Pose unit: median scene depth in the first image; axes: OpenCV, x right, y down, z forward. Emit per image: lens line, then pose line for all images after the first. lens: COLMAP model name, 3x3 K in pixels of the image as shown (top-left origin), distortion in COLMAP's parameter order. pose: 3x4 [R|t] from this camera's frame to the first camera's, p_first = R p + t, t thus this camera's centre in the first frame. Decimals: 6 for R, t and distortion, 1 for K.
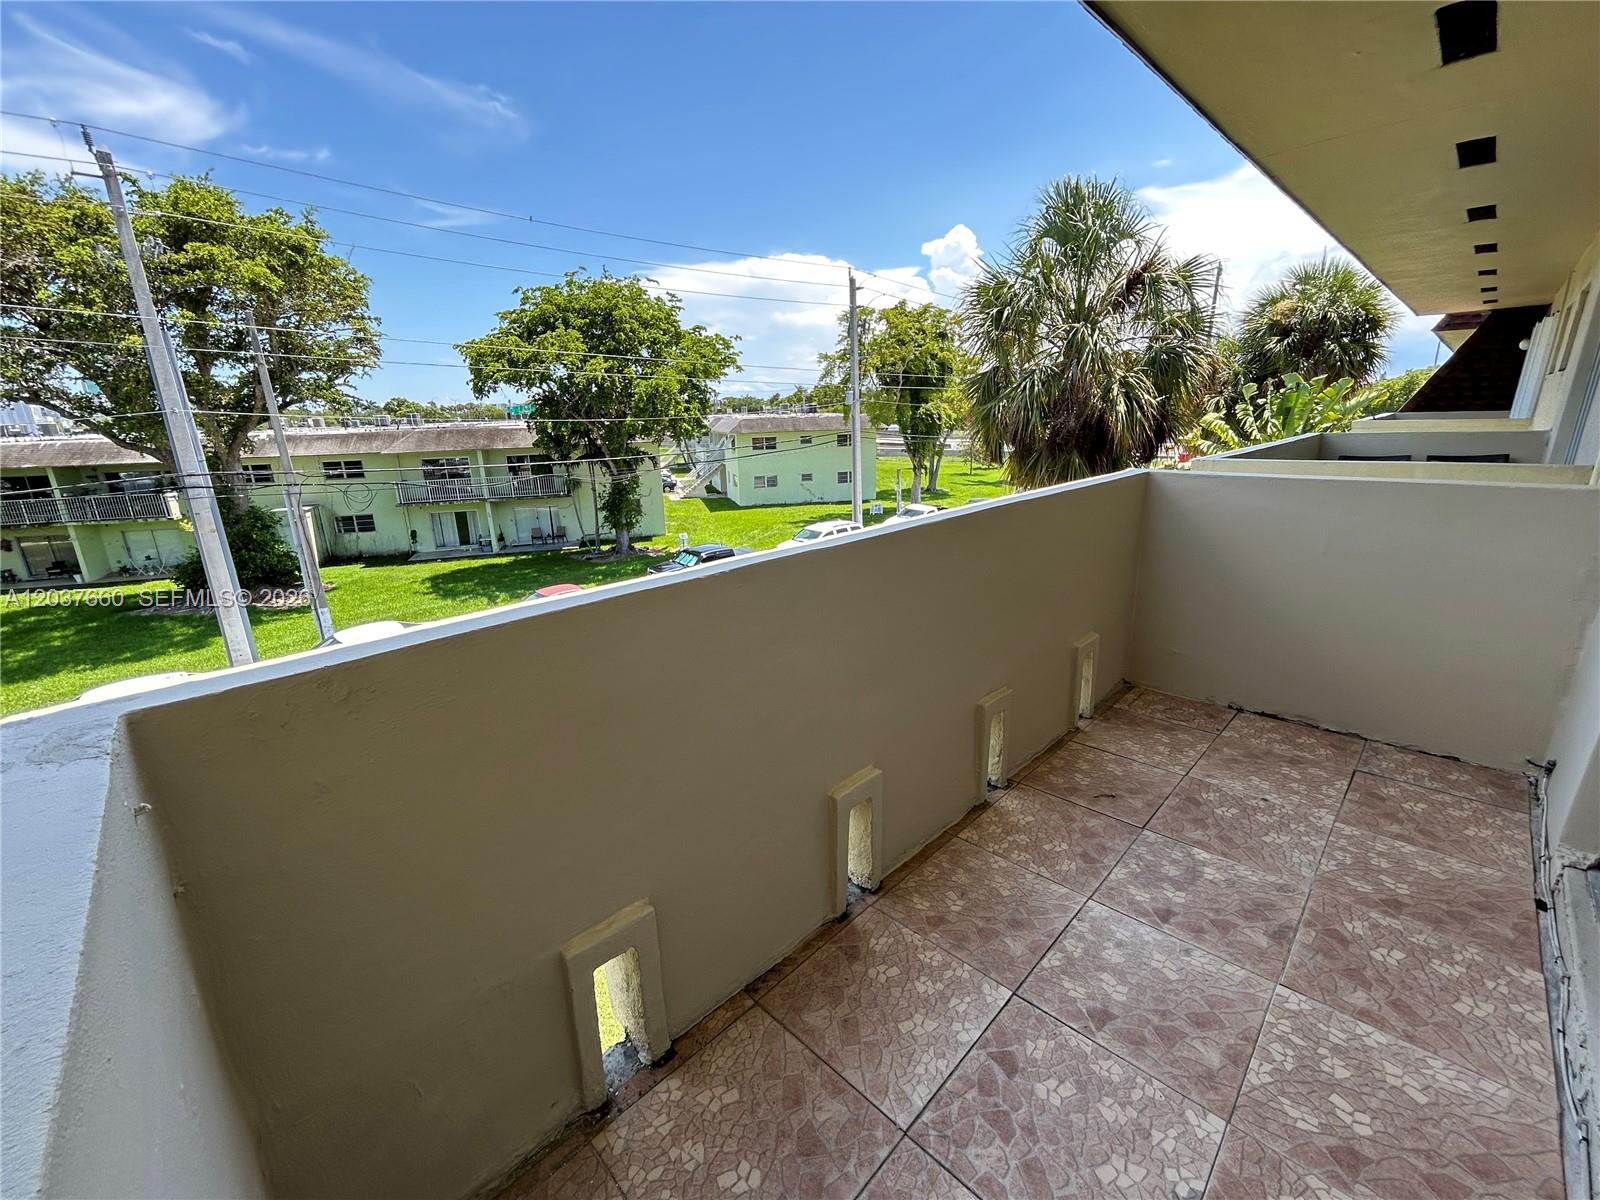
lens RADIAL K [[650.9, 0, 792.4], [0, 650.9, 600.3], [0, 0, 1]] dist [0.000189, -0.000199]
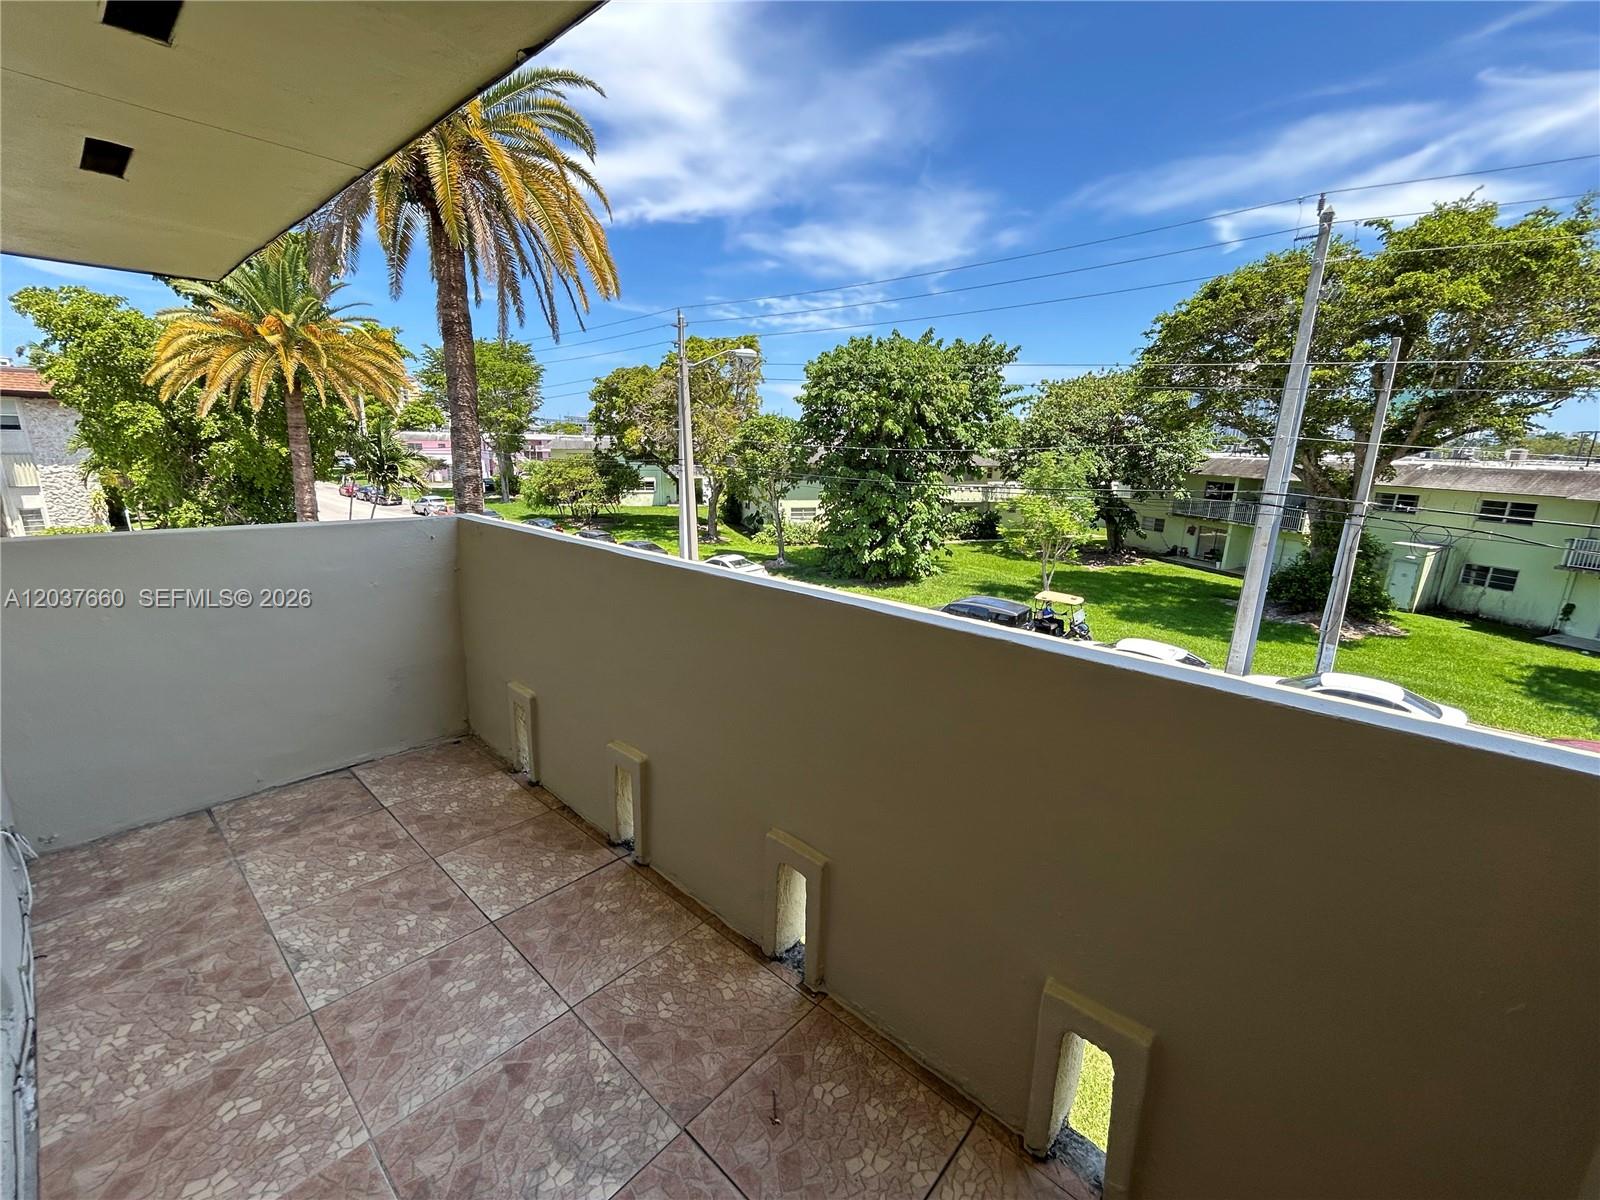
lens RADIAL K [[650.9, 0, 799.4], [0, 650.9, 597.2], [0, 0, 1]] dist [0.000189, -0.000199]
pose [[0.074694, 0.264289, -0.961547, 1.117274], [-0.303381, 0.924556, 0.230554, -0.337575], [0.949937, 0.274494, 0.149239, 0.954277]]
